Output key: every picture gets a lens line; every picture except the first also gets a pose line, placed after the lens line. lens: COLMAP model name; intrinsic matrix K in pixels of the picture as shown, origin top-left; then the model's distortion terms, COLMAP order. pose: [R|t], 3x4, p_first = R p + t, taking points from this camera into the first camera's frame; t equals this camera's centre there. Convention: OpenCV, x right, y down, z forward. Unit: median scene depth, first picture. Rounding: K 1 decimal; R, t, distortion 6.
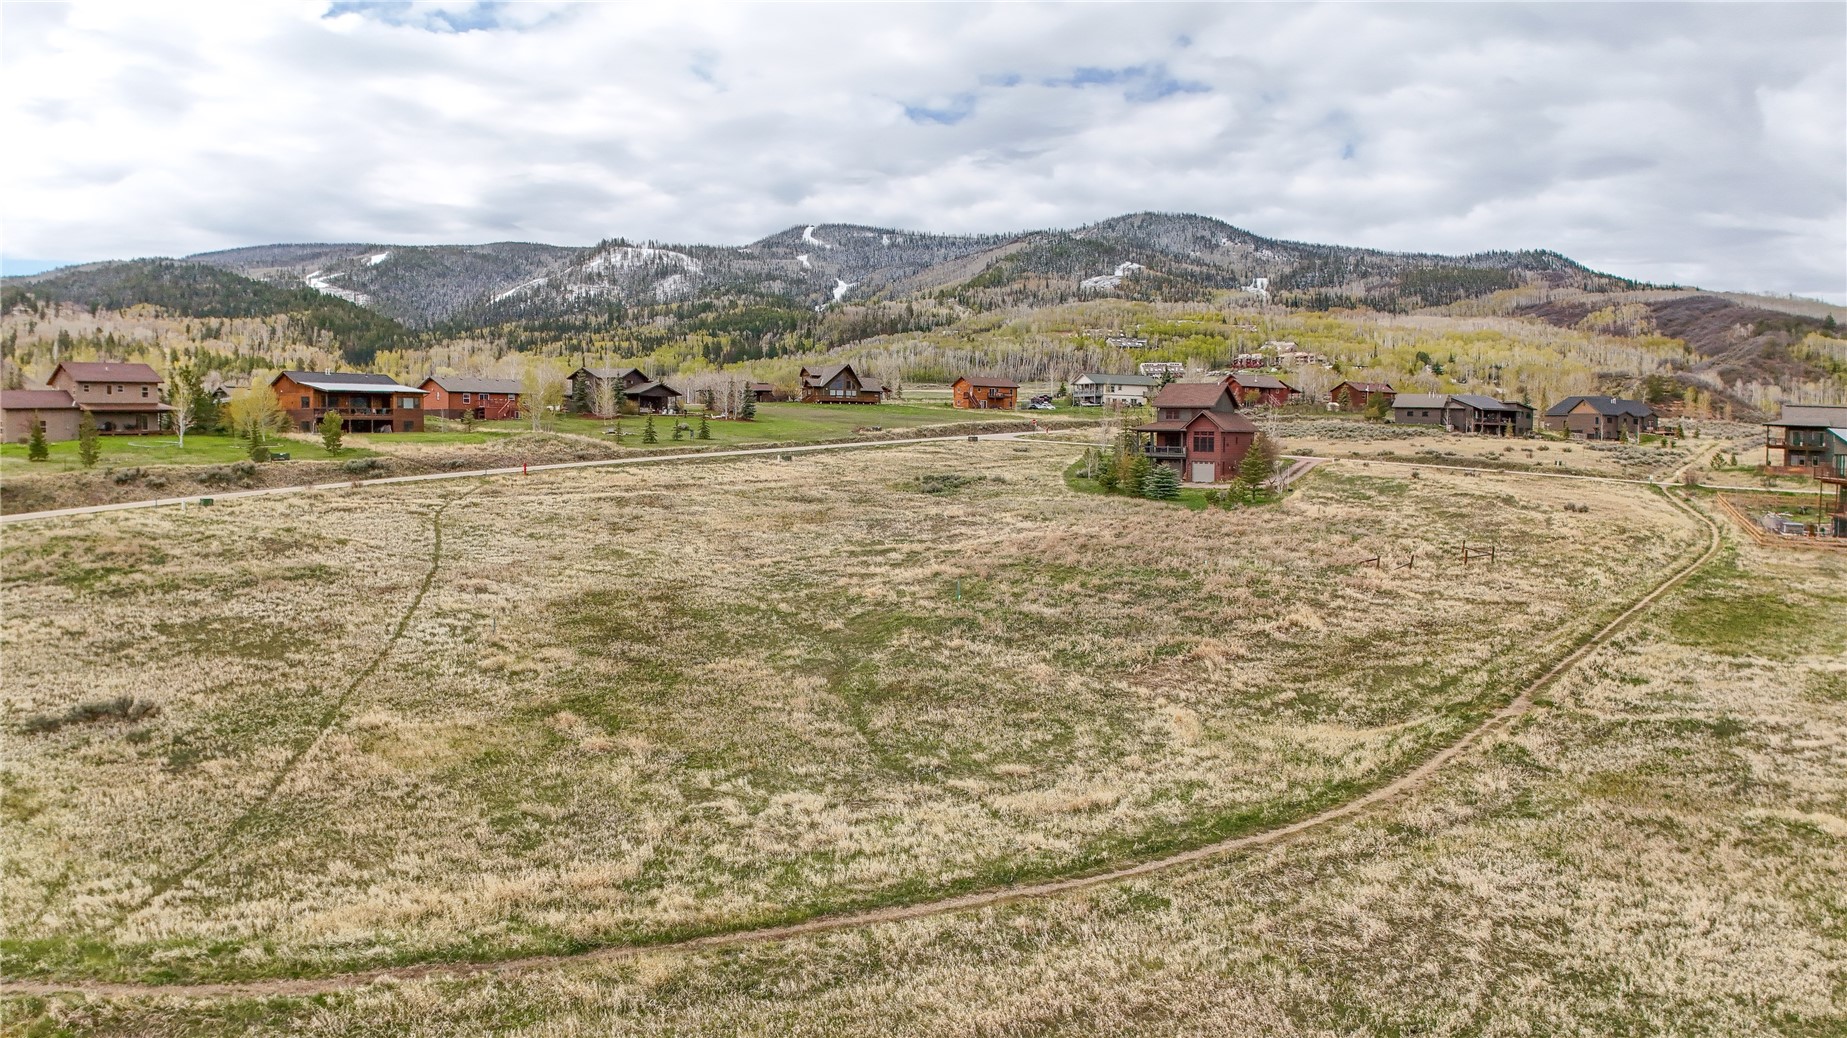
lens RADIAL K [[1122.0, 0, 925.9], [0, 1122.0, 513.9], [0, 0, 1]] dist [-0.177112, 0.013427]
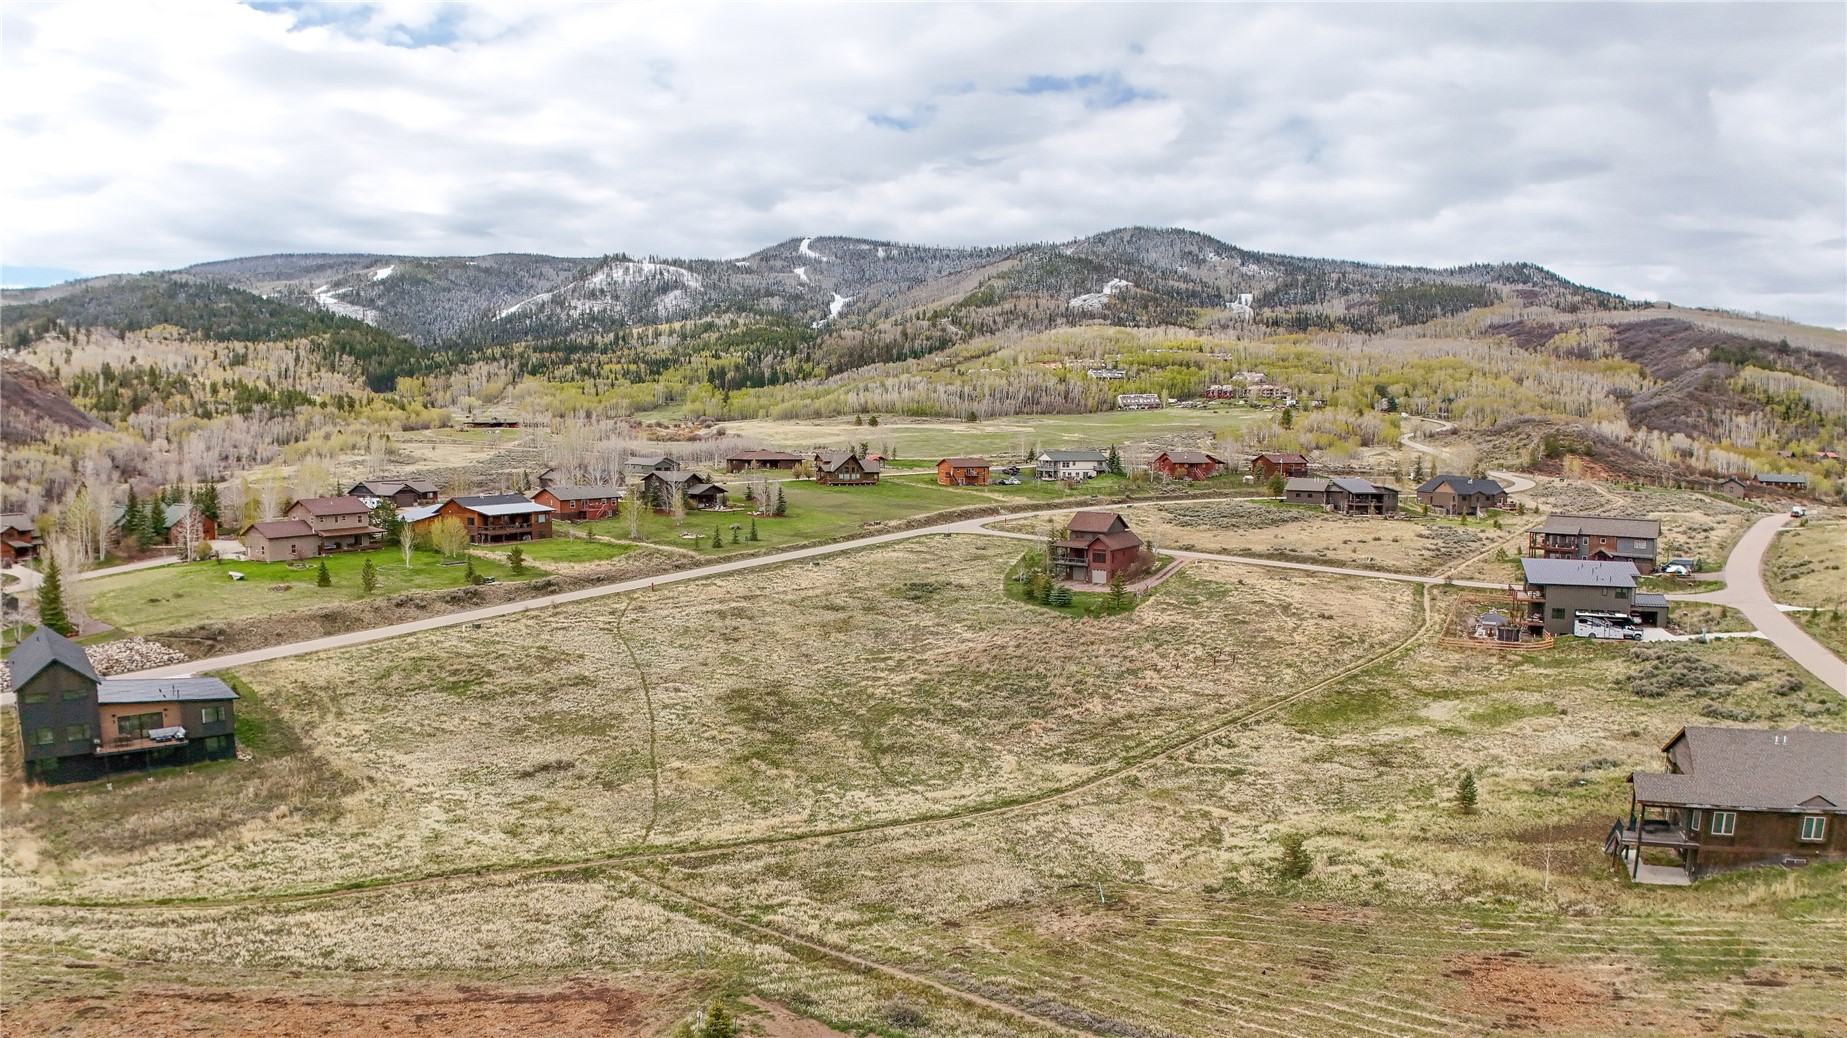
lens RADIAL K [[1122.0, 0, 928.2], [0, 1122.0, 513.6], [0, 0, 1]] dist [-0.177112, 0.013427]
pose [[0.999981, -0.001580, 0.006016, 0.012925], [0.001592, 0.999997, -0.001953, -0.114521], [-0.006013, 0.001963, 0.999980, -0.465671]]
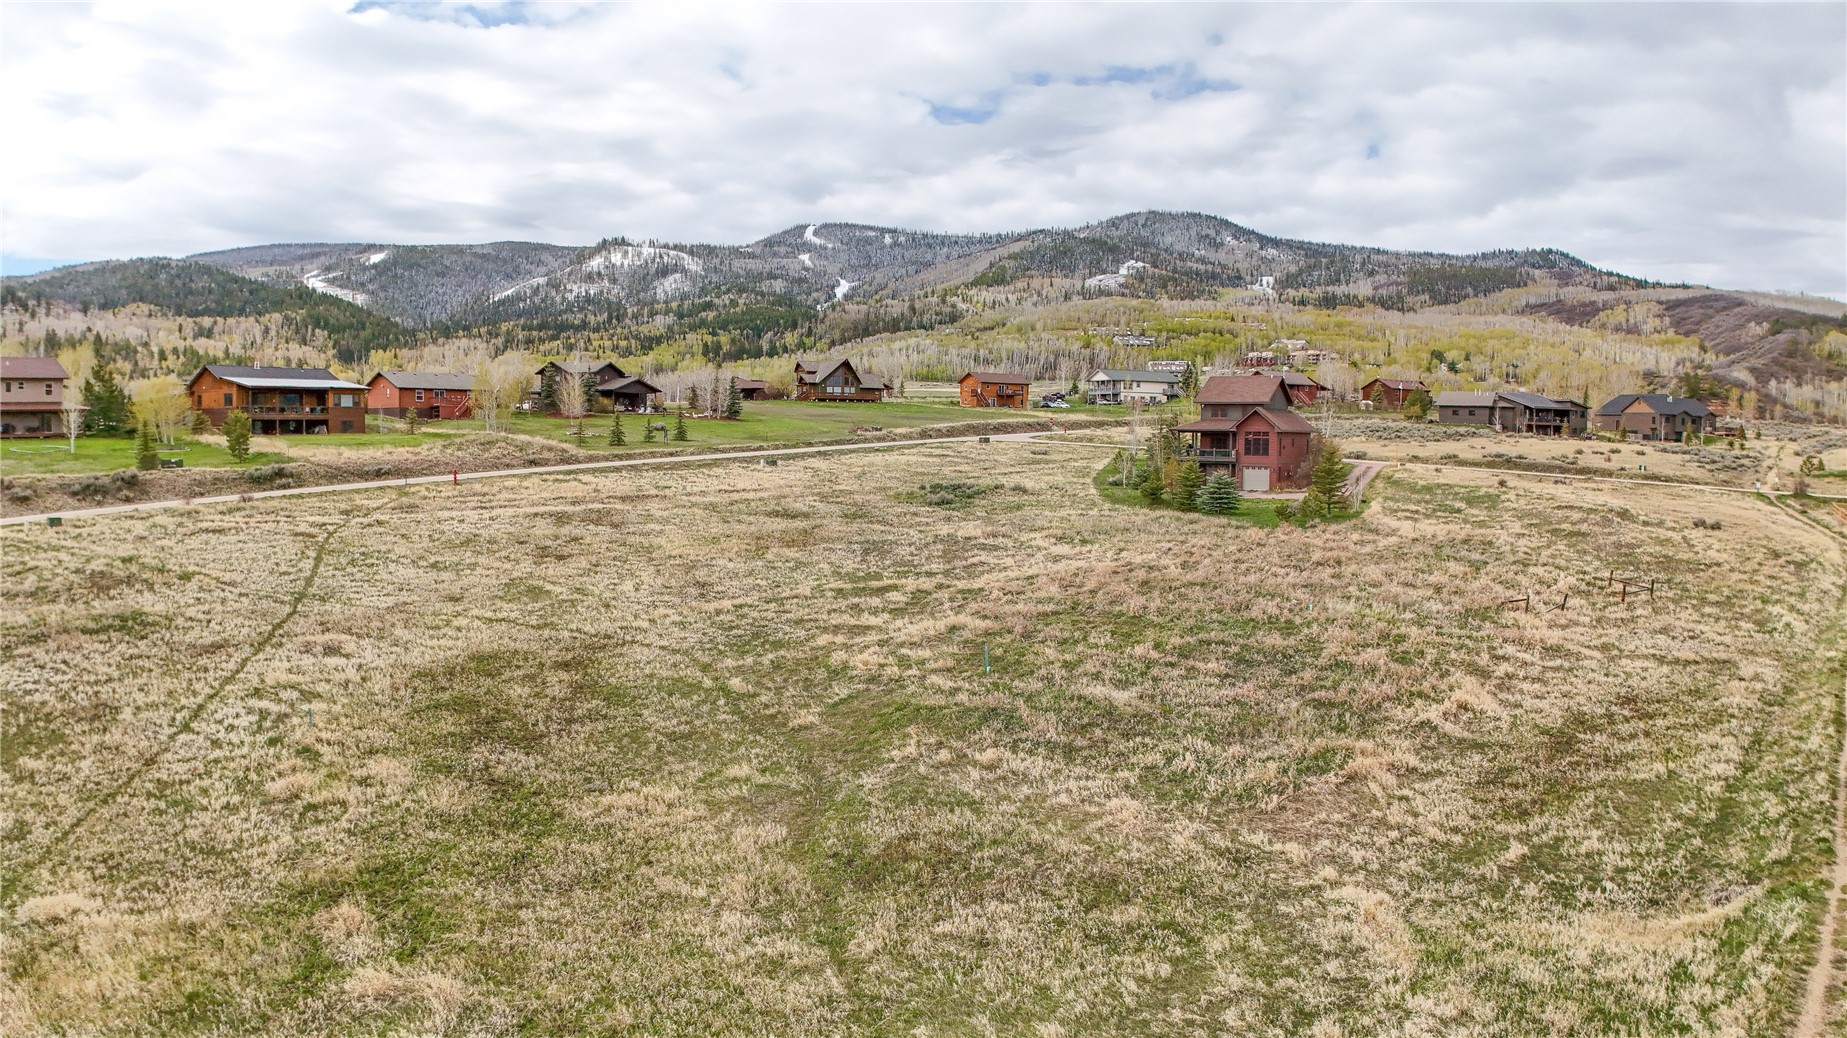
lens RADIAL K [[1122.0, 0, 925.8], [0, 1122.0, 513.6], [0, 0, 1]] dist [-0.177112, 0.013427]
pose [[0.999997, -0.000358, -0.002291, -0.003385], [0.000357, 1.000000, -0.000337, -0.010463], [0.002291, 0.000337, 0.999997, 0.139378]]
